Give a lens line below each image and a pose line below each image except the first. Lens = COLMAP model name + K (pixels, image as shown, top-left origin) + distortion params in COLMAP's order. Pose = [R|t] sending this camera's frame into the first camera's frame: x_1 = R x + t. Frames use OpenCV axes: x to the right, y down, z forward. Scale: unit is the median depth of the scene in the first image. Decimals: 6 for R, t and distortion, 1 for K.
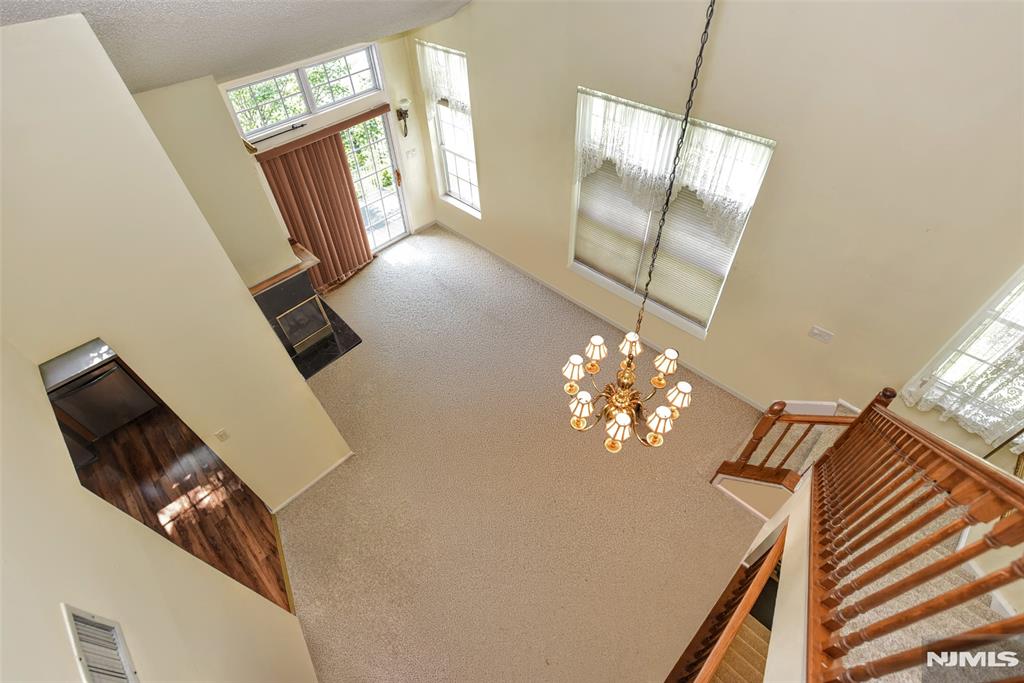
lens RADIAL K [[454.4, 0, 512.0], [0, 454.4, 341.5], [0, 0, 1]] dist [-0.001416, -0.000356]
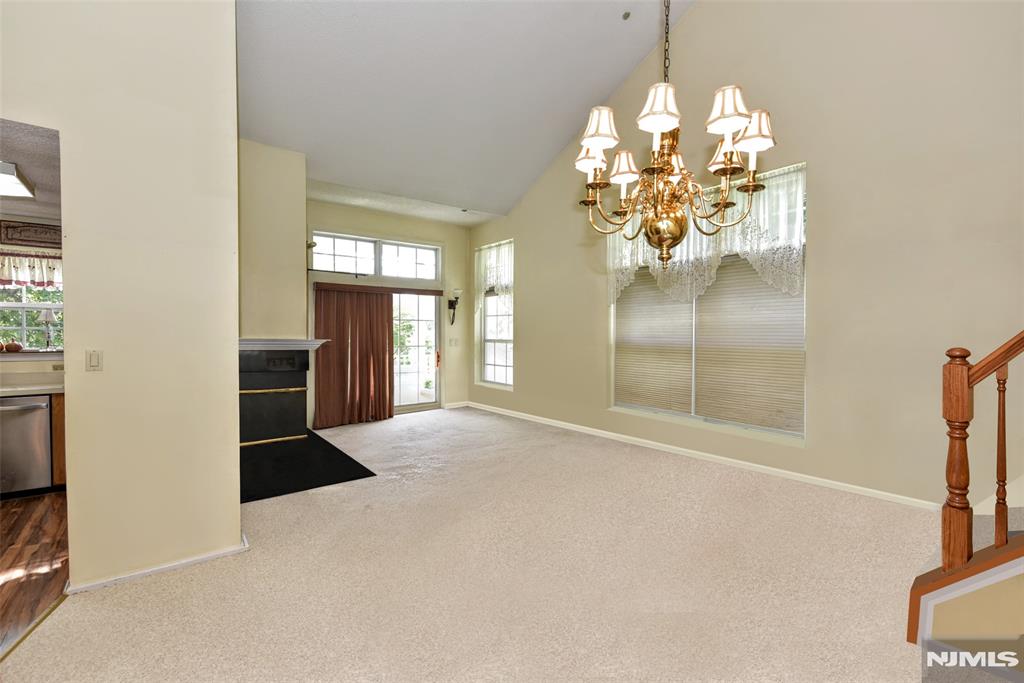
lens RADIAL K [[454.4, 0, 512.0], [0, 454.4, 341.5], [0, 0, 1]] dist [-0.001416, -0.000356]
pose [[0.990466, 0.033687, -0.133577, 0.056278], [-0.121939, 0.665554, -0.736321, 0.380240], [0.064098, 0.745589, 0.663316, 0.350788]]
